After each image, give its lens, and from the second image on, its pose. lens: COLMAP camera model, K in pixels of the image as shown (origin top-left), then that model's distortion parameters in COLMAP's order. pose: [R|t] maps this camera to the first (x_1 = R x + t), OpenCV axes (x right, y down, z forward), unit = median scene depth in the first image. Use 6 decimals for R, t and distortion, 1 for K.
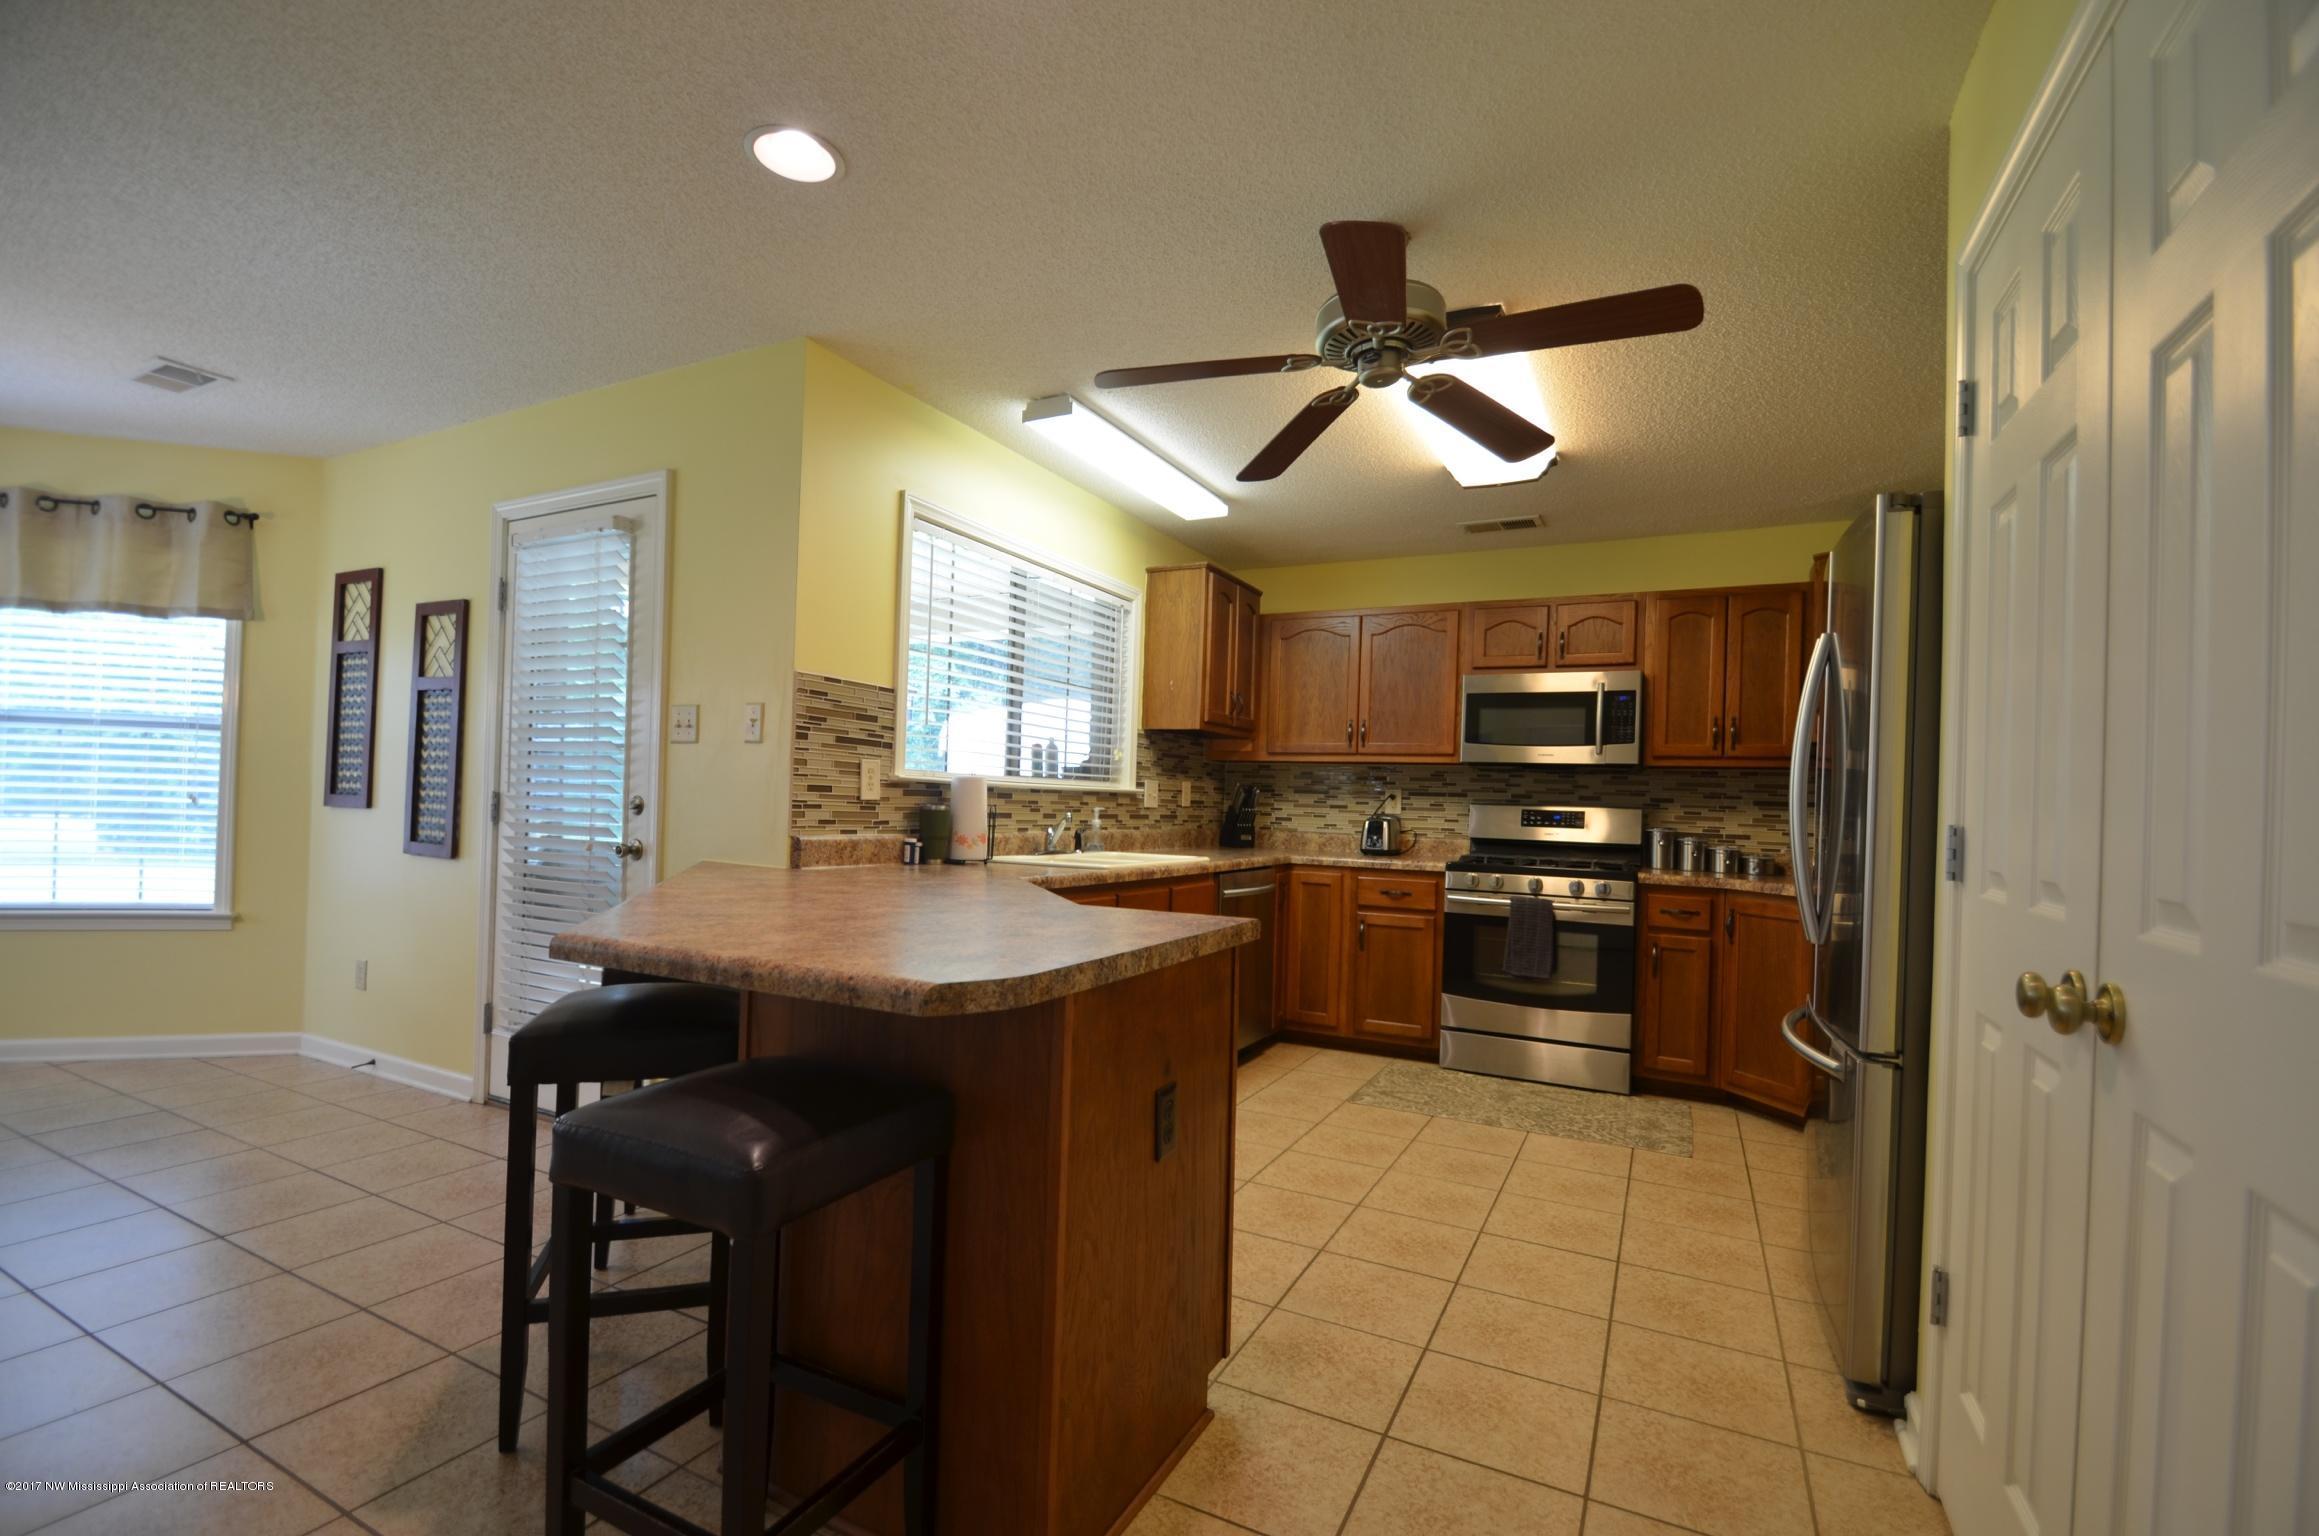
lens RADIAL K [[1003.6, 0, 1166.8], [0, 1003.6, 792.0], [0, 0, 1]] dist [0.023369, -0.015296]
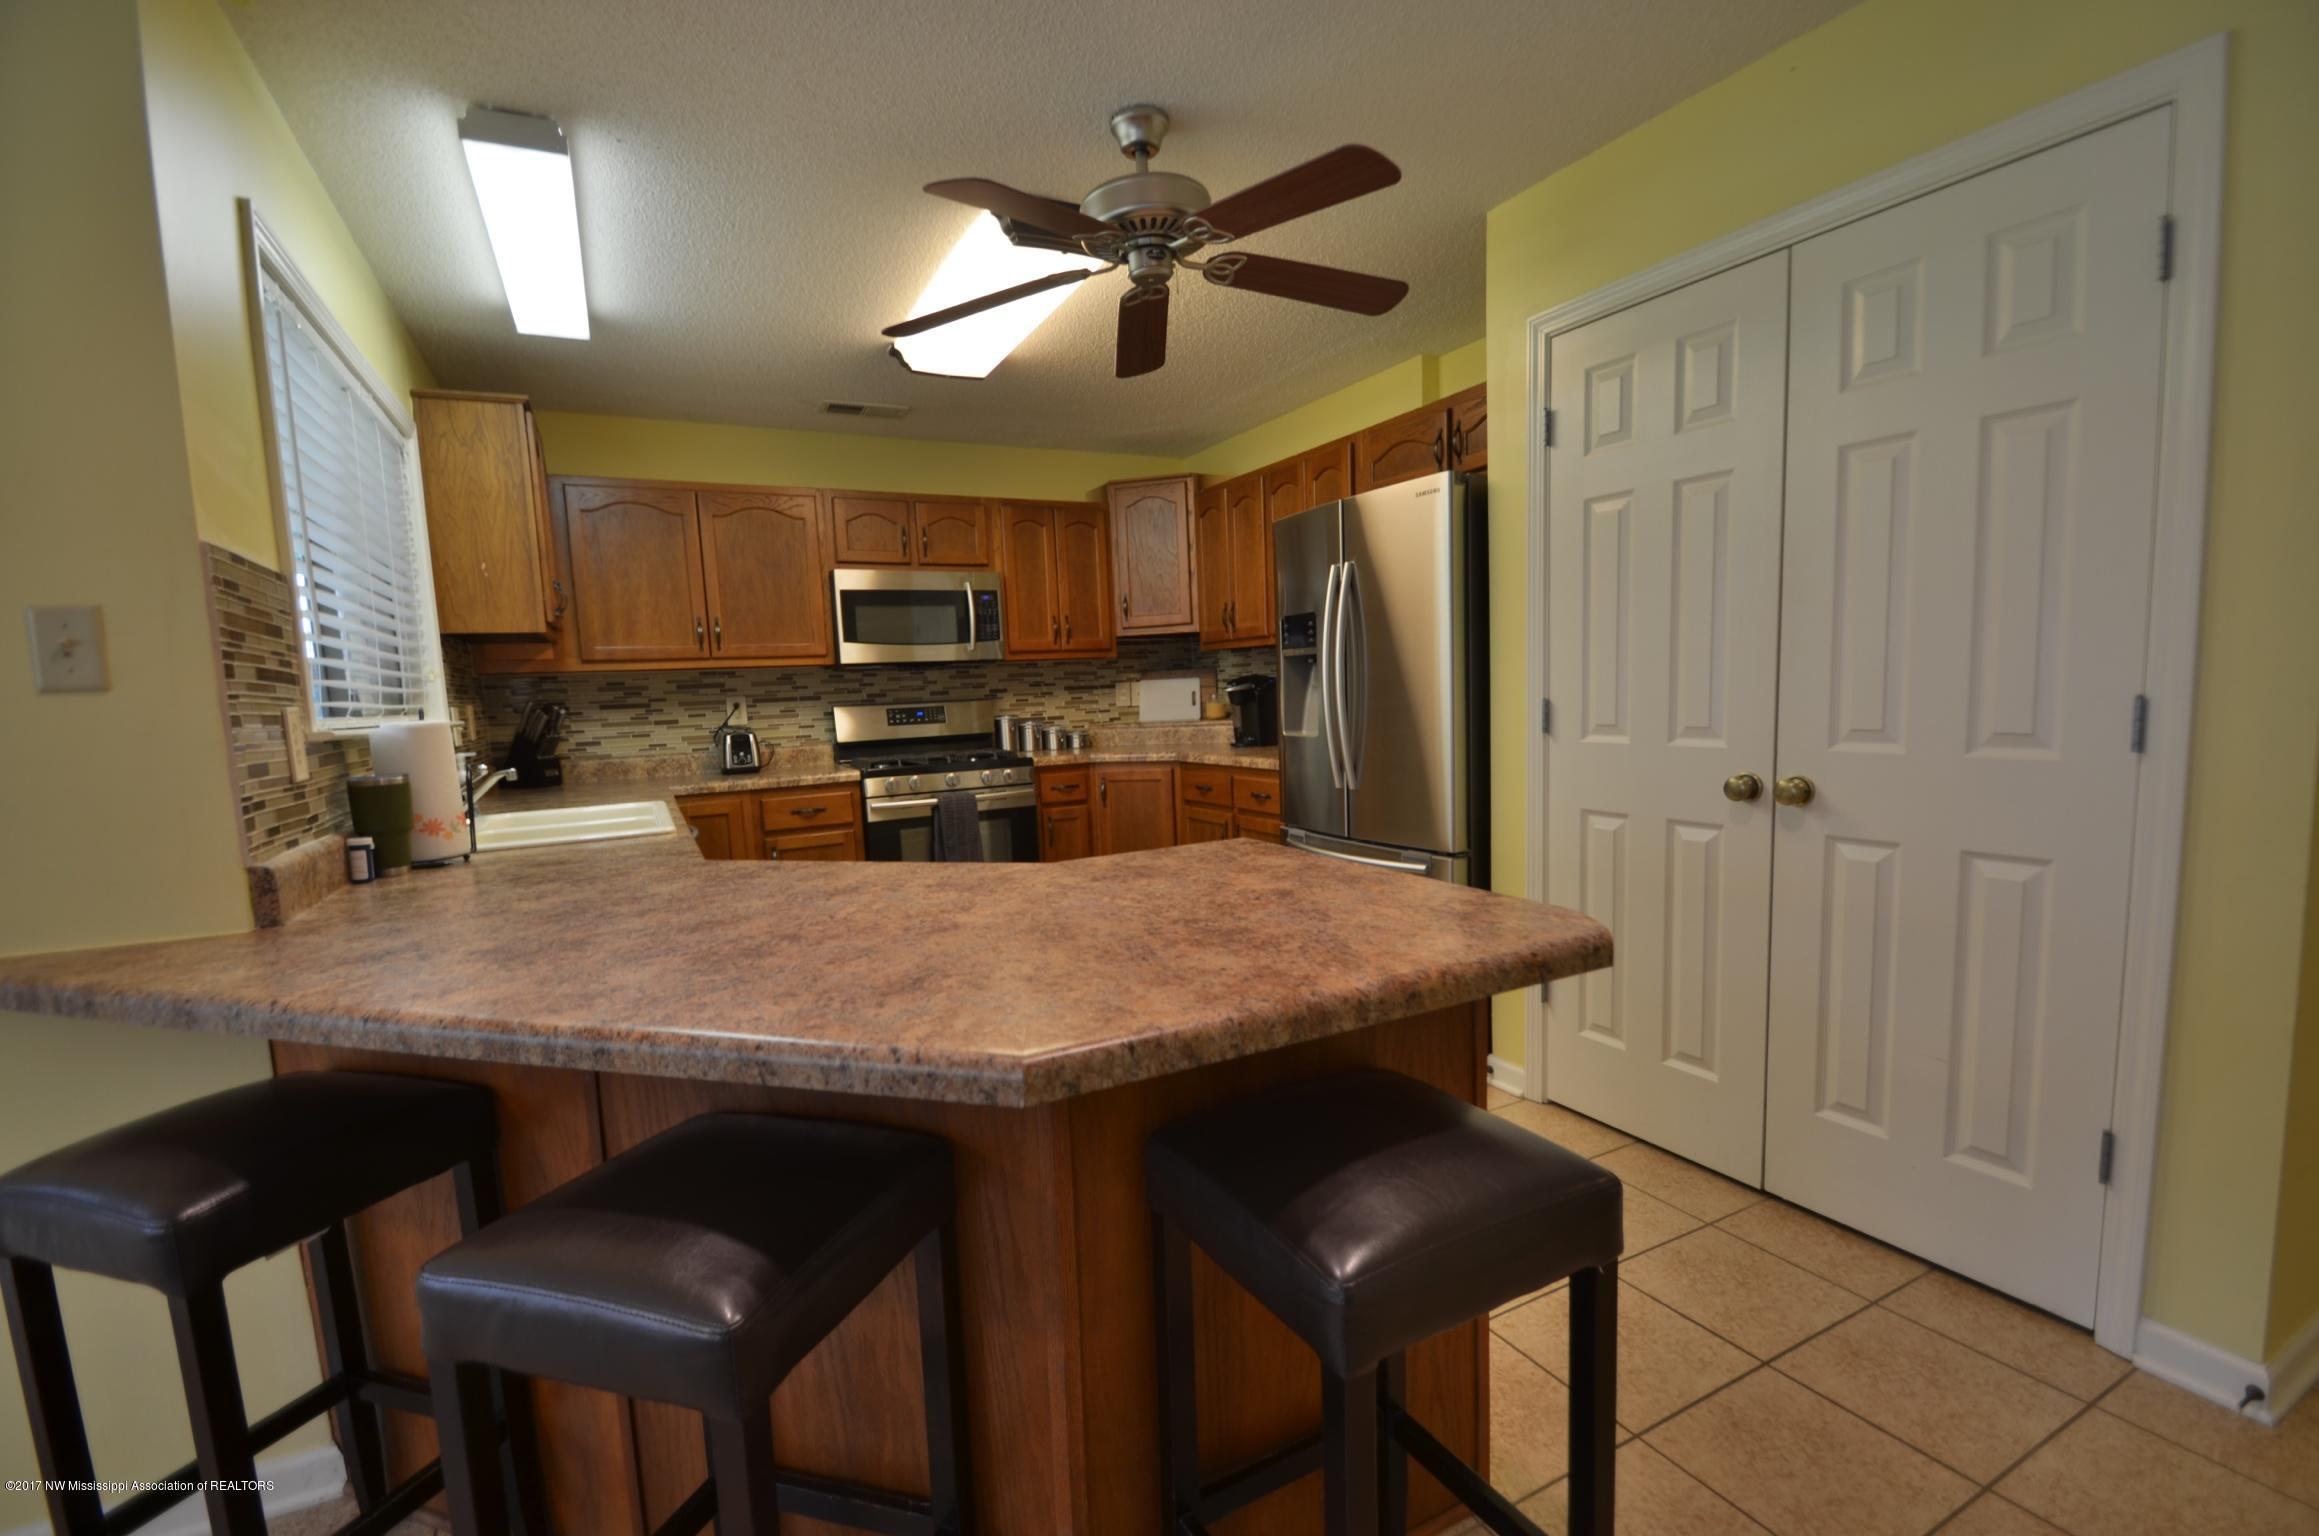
lens RADIAL K [[1023.5, 0, 1158.2], [0, 1023.5, 795.0], [0, 0, 1]] dist [0.001624, -0.006298]
pose [[0.579688, -0.143840, 0.802043, -0.448482], [0.052485, 0.988843, 0.139406, -0.036015], [-0.813147, -0.038717, 0.580770, 0.277319]]
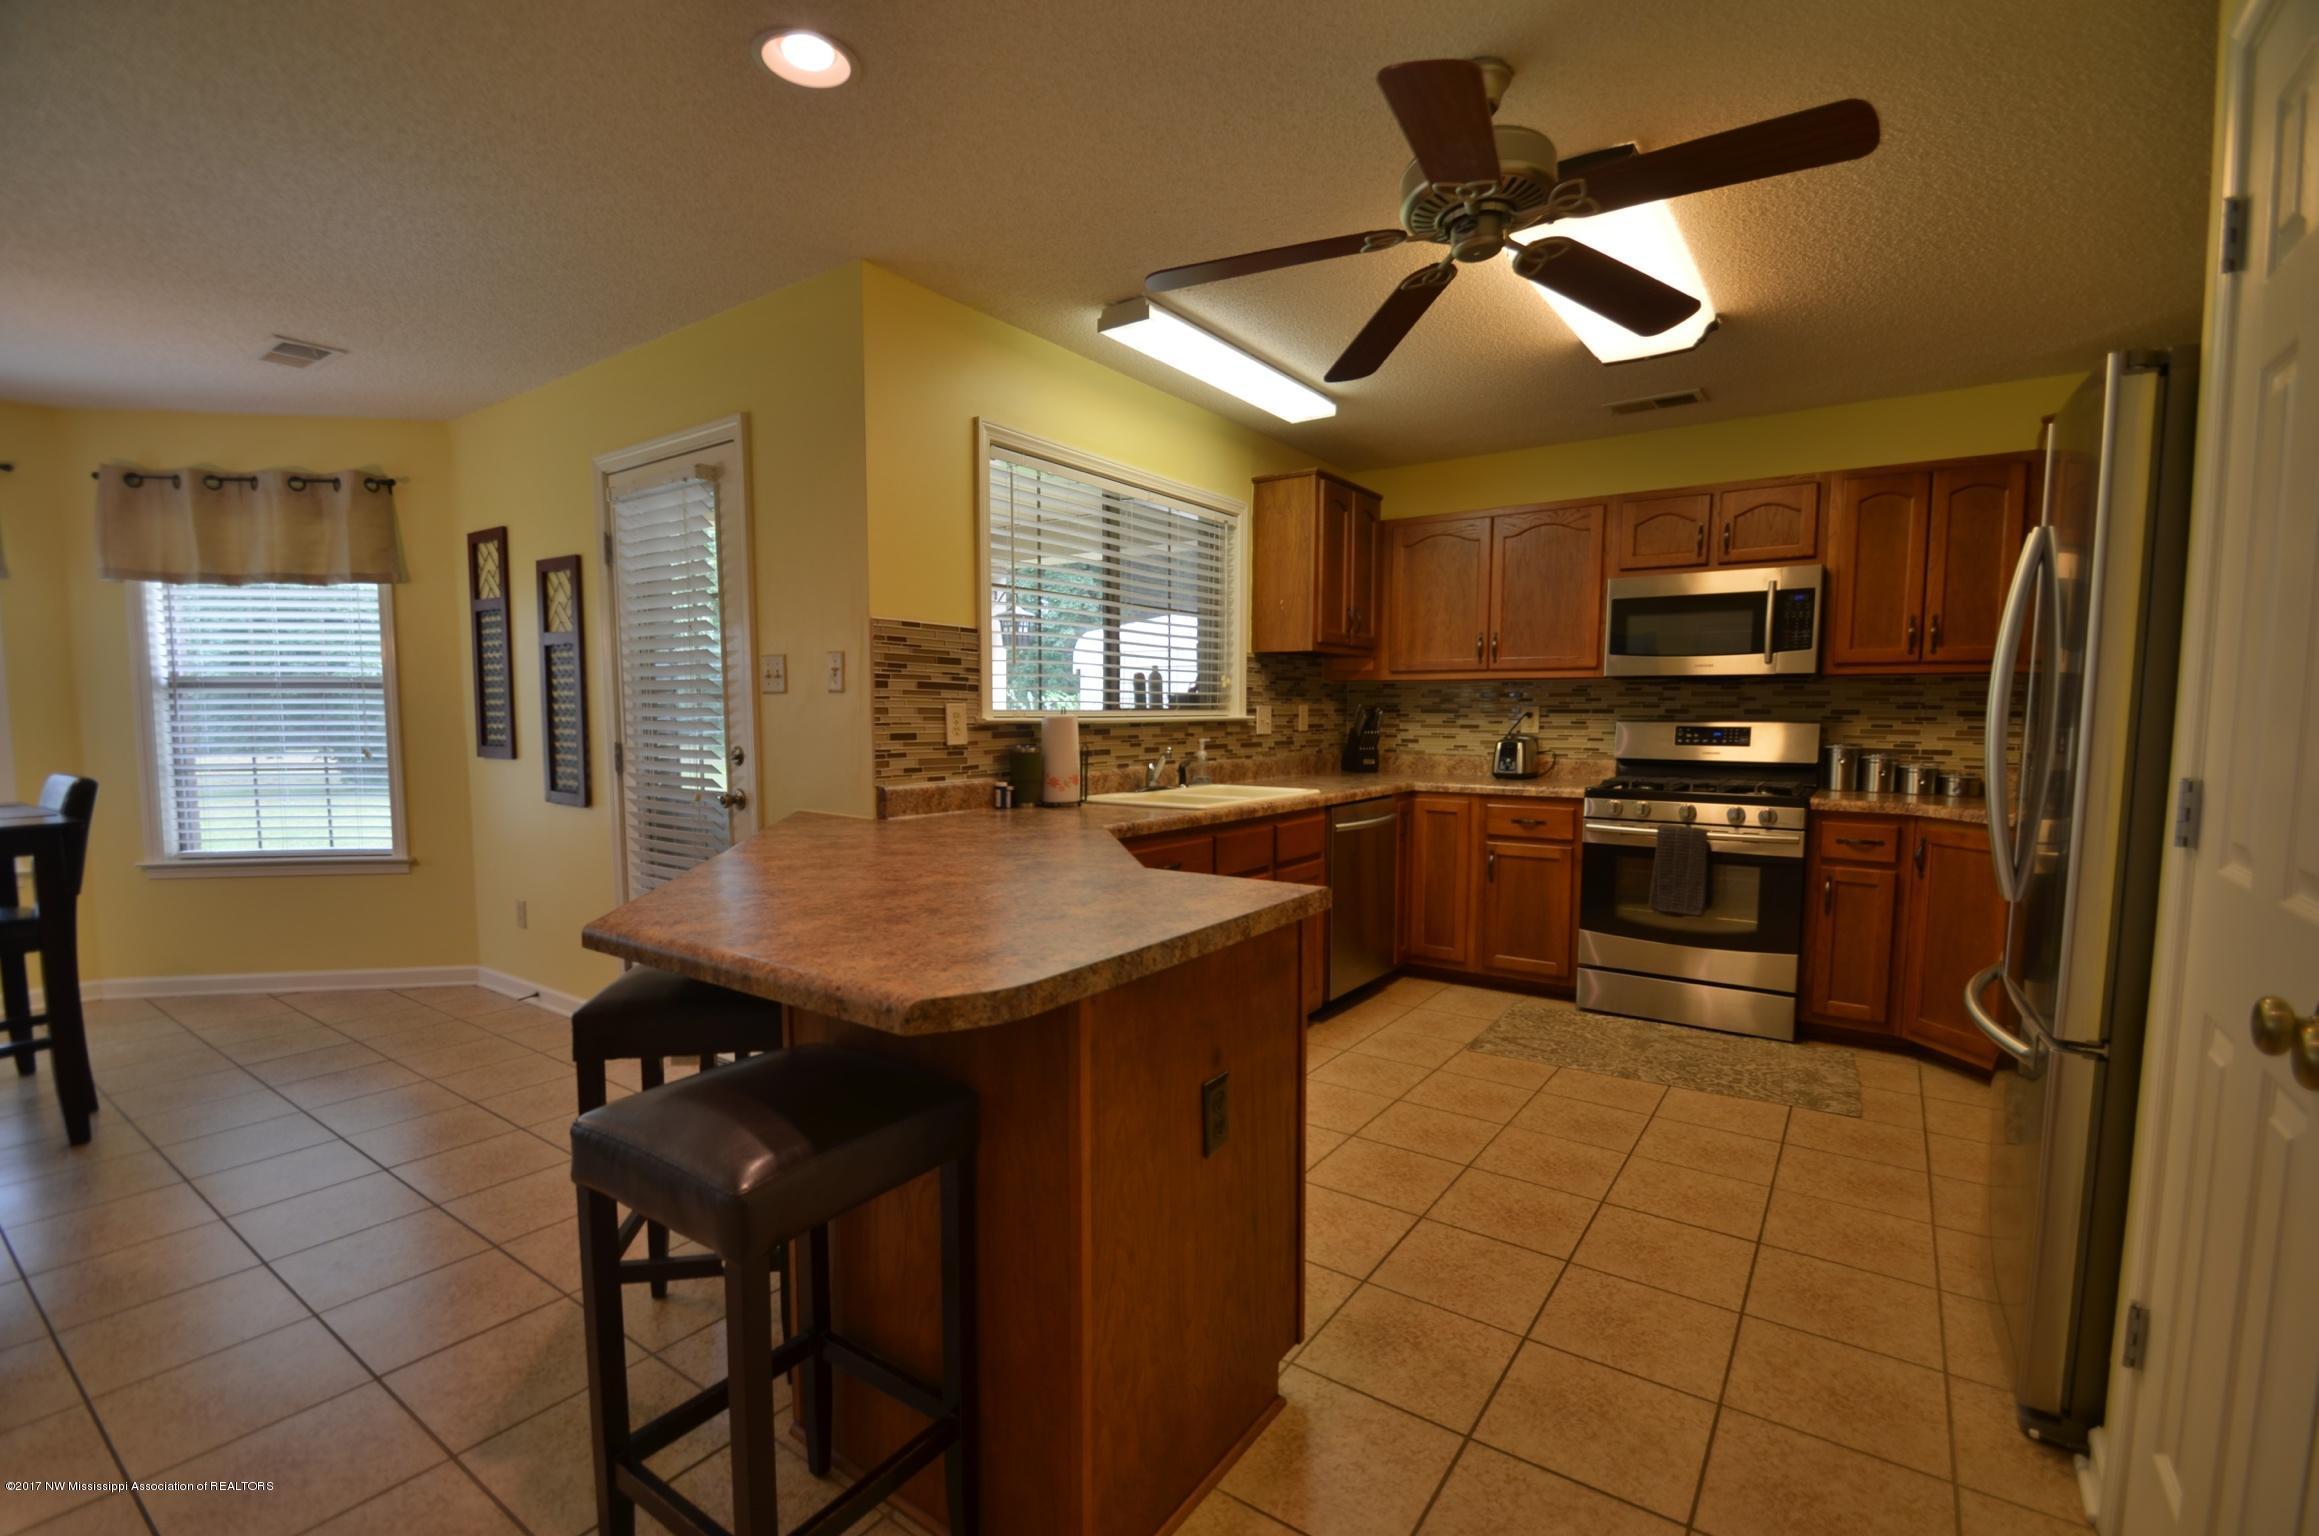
lens RADIAL K [[1015.1, 0, 1172.6], [0, 1015.1, 793.7], [0, 0, 1]] dist [0.021846, -0.015718]
pose [[0.989963, -0.018026, -0.140171, 0.047528], [0.030797, 0.995512, 0.089481, -0.025797], [0.137929, -0.092900, 0.986076, 0.046950]]
